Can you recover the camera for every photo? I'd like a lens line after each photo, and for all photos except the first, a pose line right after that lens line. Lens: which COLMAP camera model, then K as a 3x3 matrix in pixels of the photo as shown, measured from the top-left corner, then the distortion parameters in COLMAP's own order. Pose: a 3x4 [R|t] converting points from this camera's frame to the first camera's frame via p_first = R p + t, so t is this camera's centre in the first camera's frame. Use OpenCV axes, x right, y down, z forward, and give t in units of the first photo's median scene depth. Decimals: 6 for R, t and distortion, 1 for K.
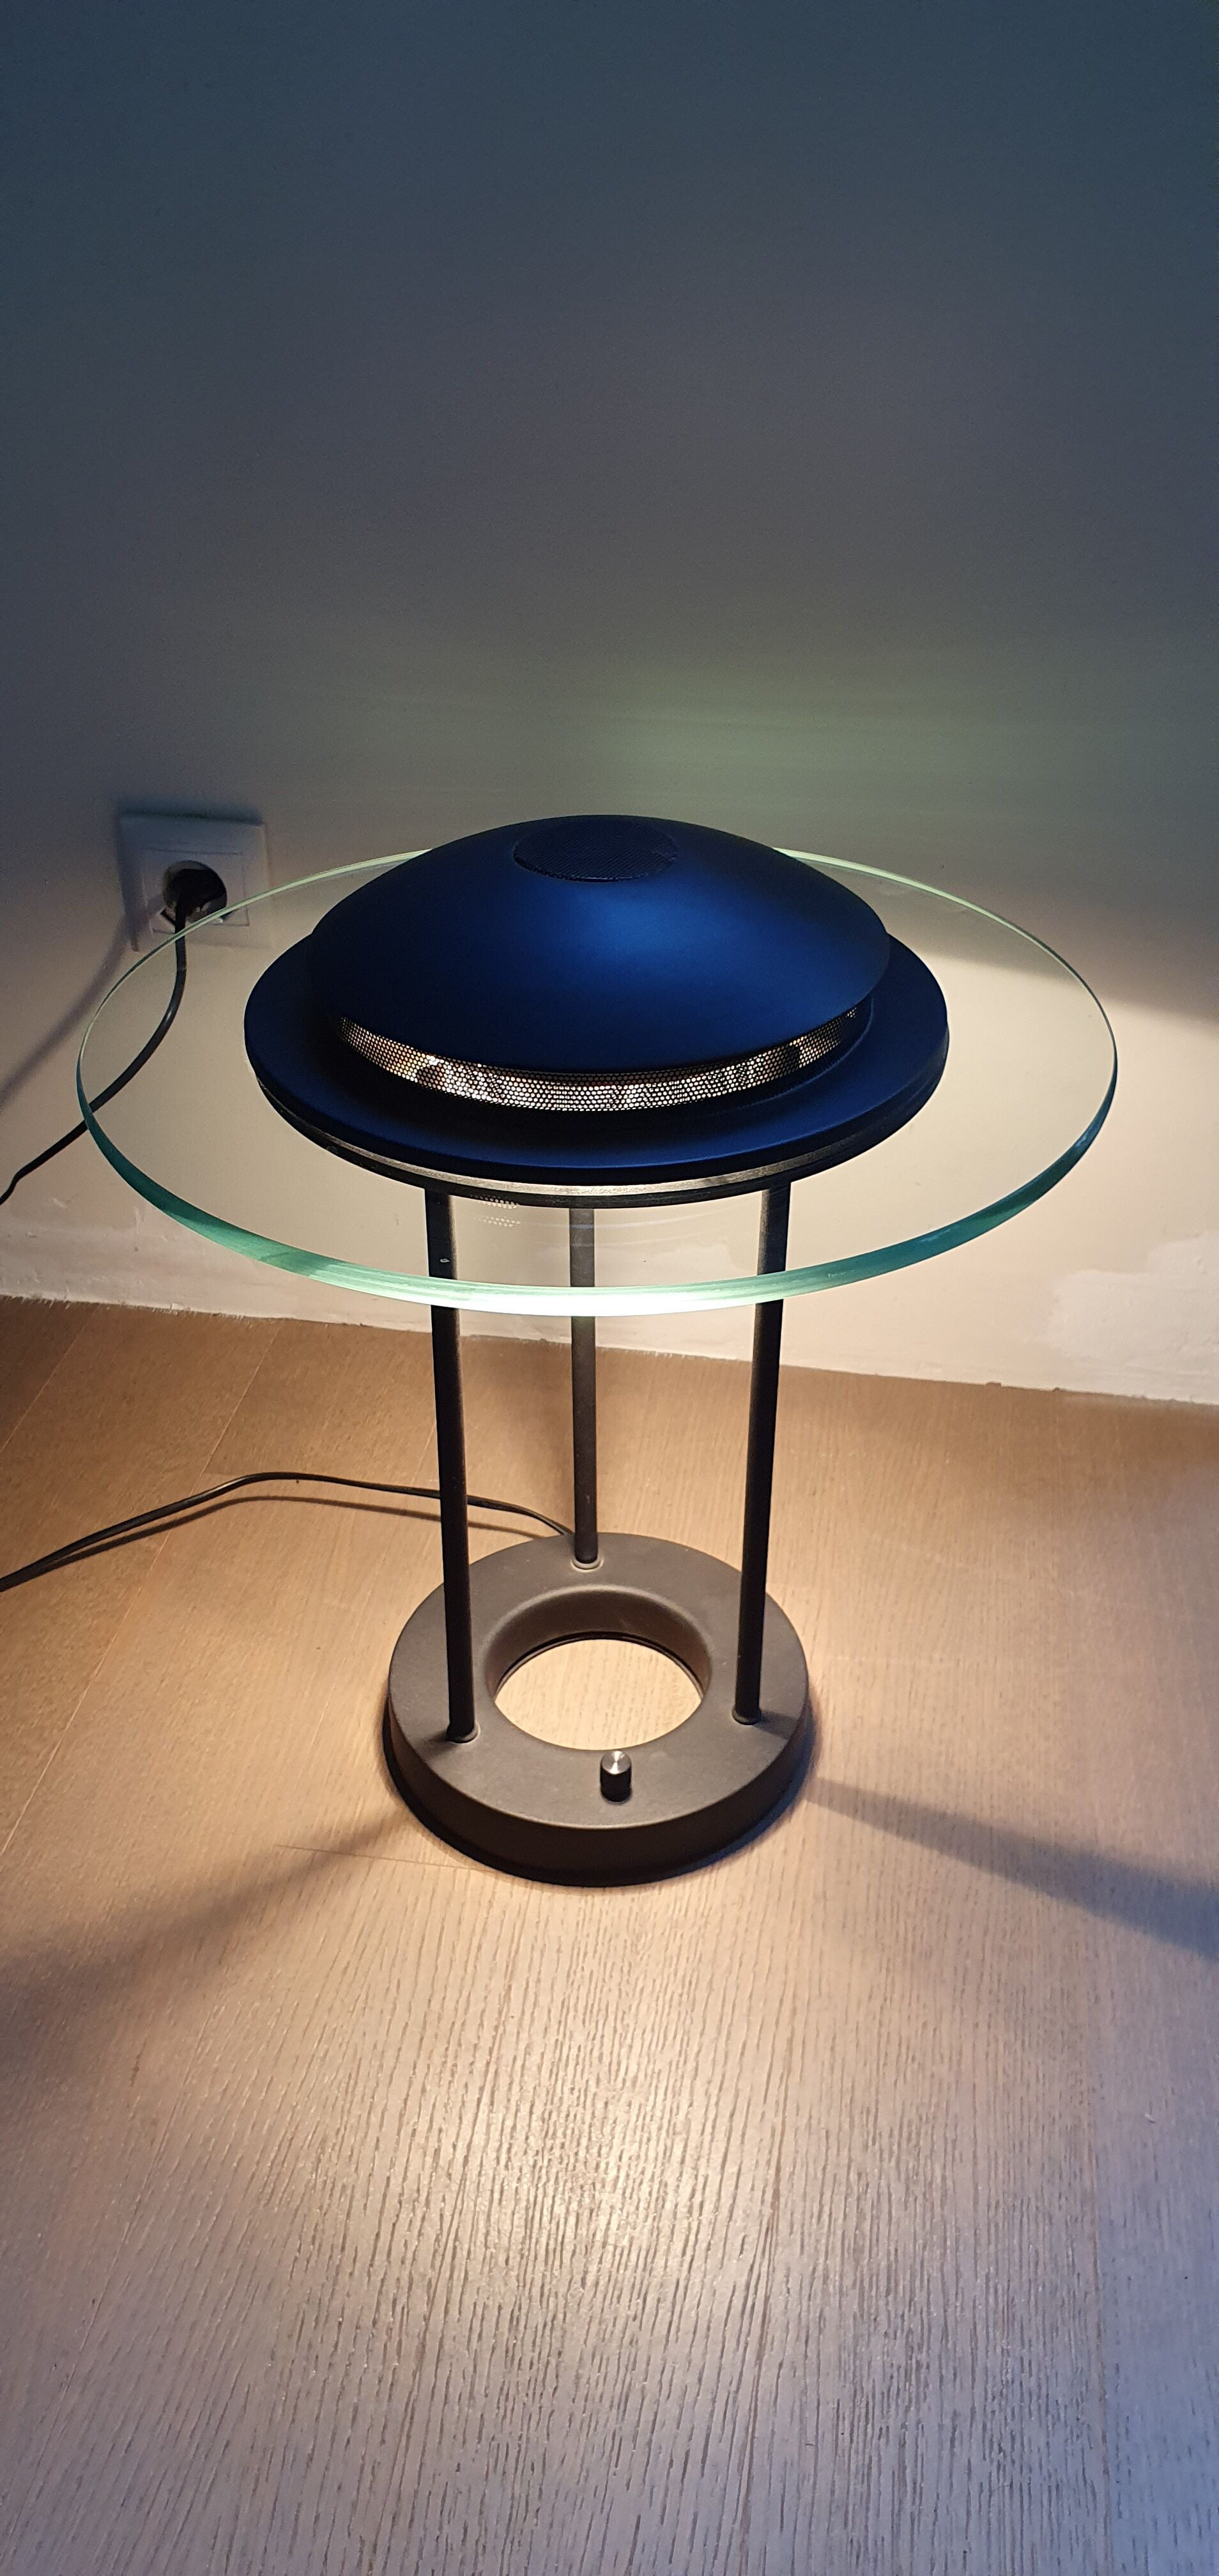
lens RADIAL K [[2056.4, 0, 627.4], [0, 2056.4, 1338.3], [0, 0, 1]] dist [-0.004197, 0.032870]
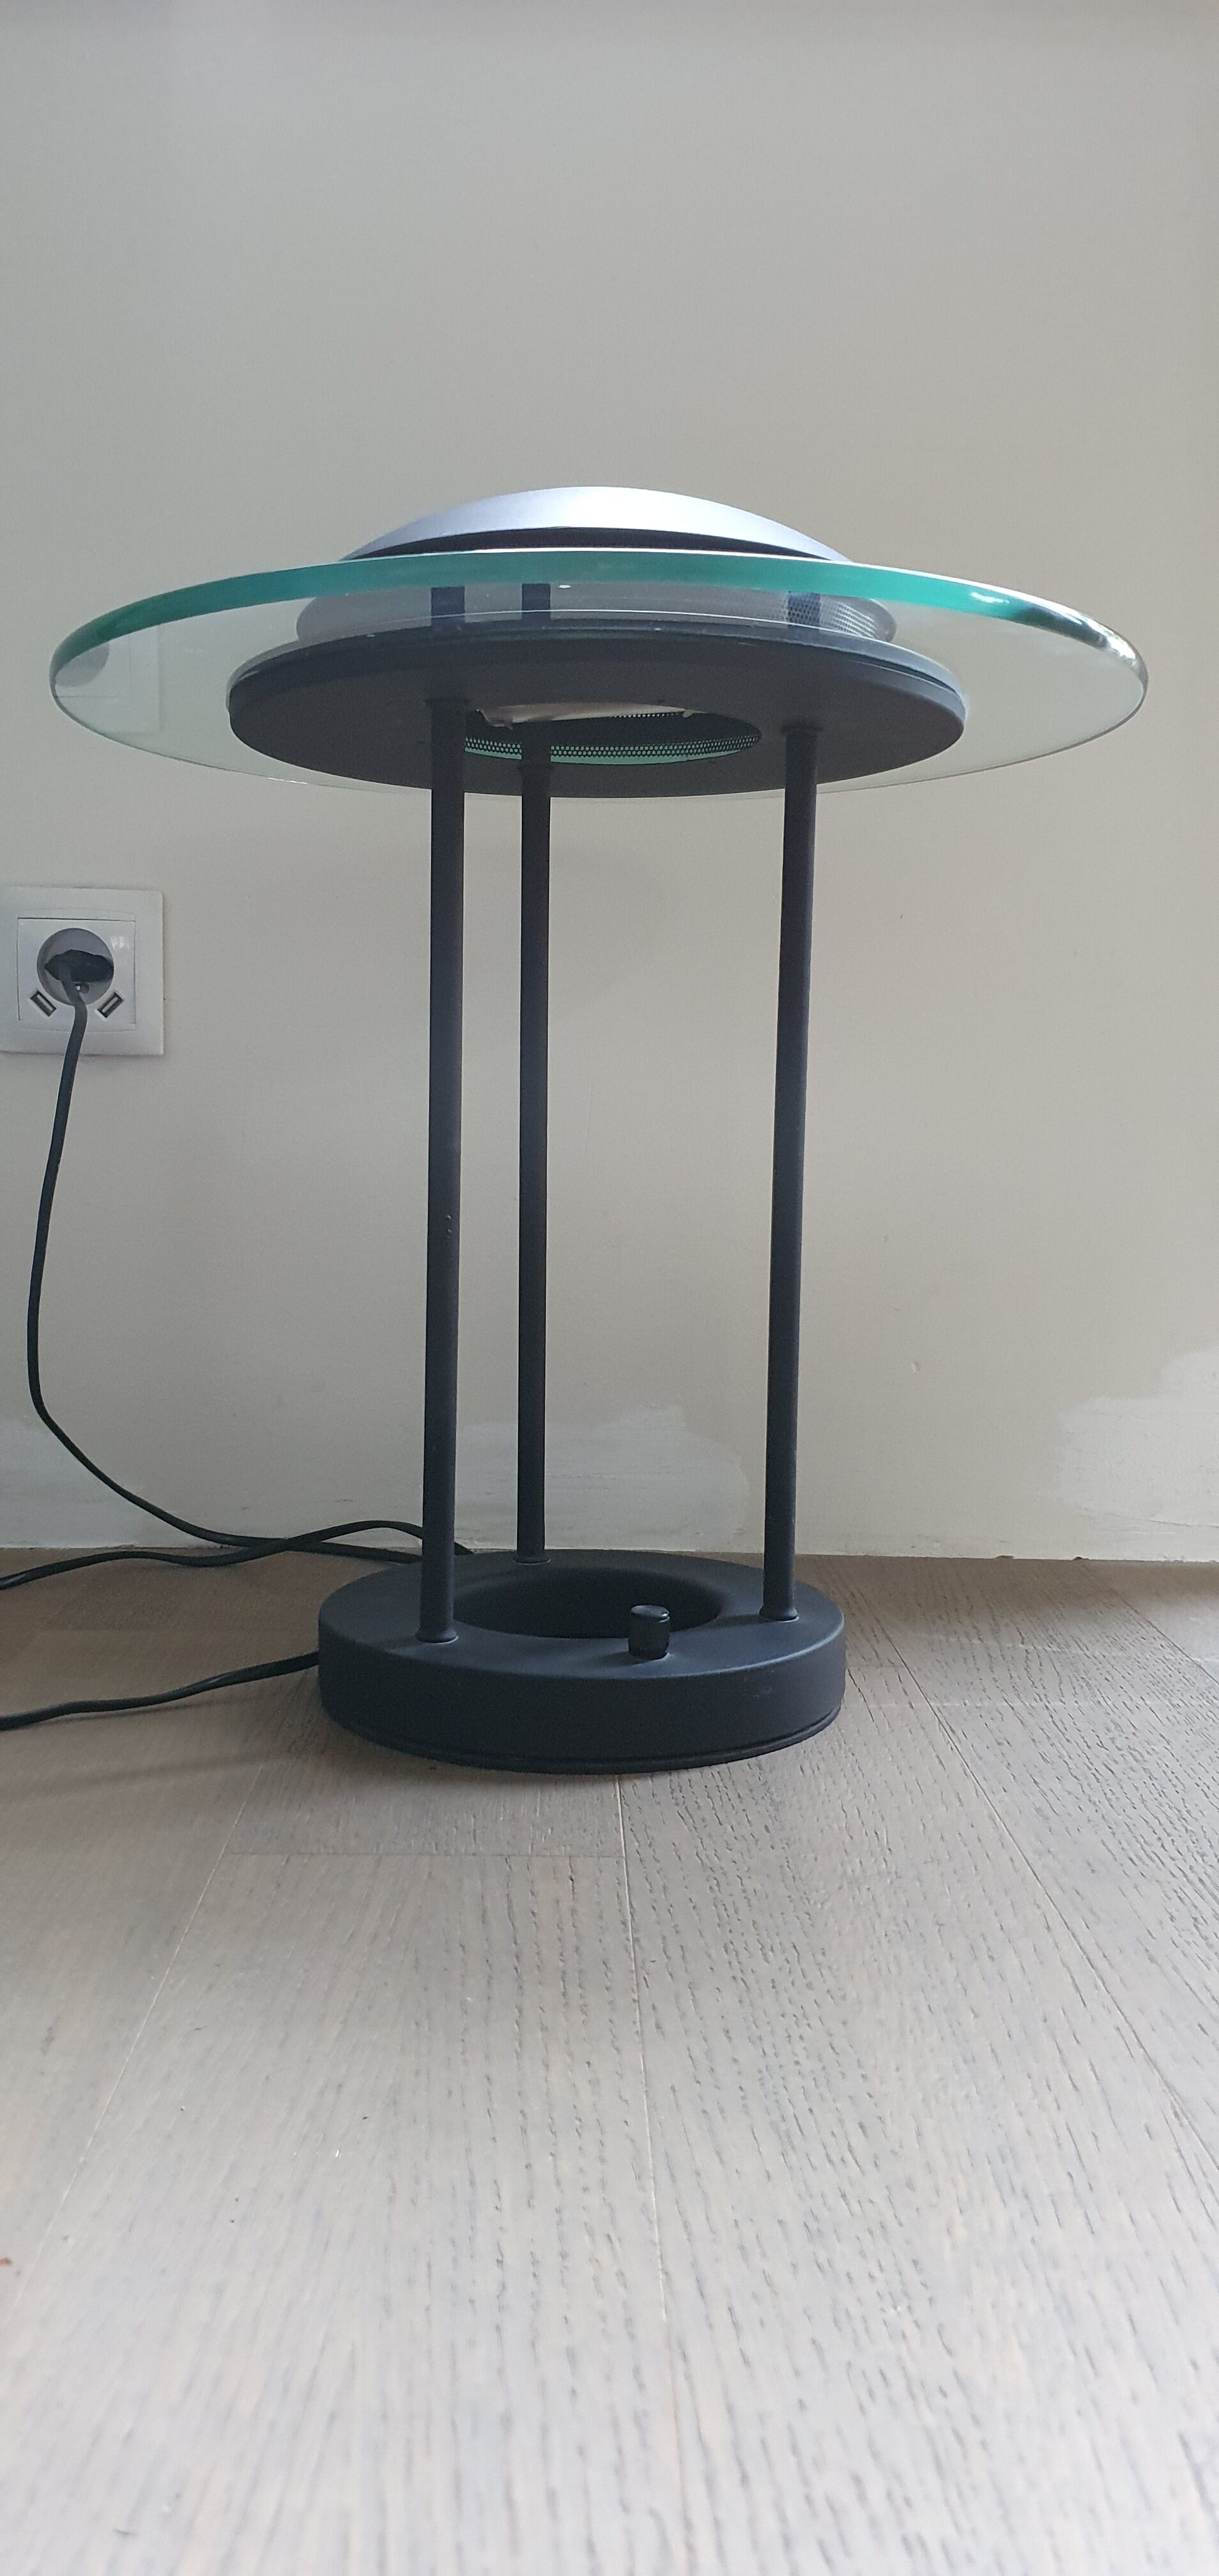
lens RADIAL K [[2056.4, 0, 610.0], [0, 2056.4, 1290.4], [0, 0, 1]] dist [-0.004197, 0.032870]
pose [[0.984752, 0.006223, 0.173855, -0.171113], [0.079595, 0.872508, -0.482073, 0.431130], [-0.154690, 0.488560, 0.858709, 0.343557]]
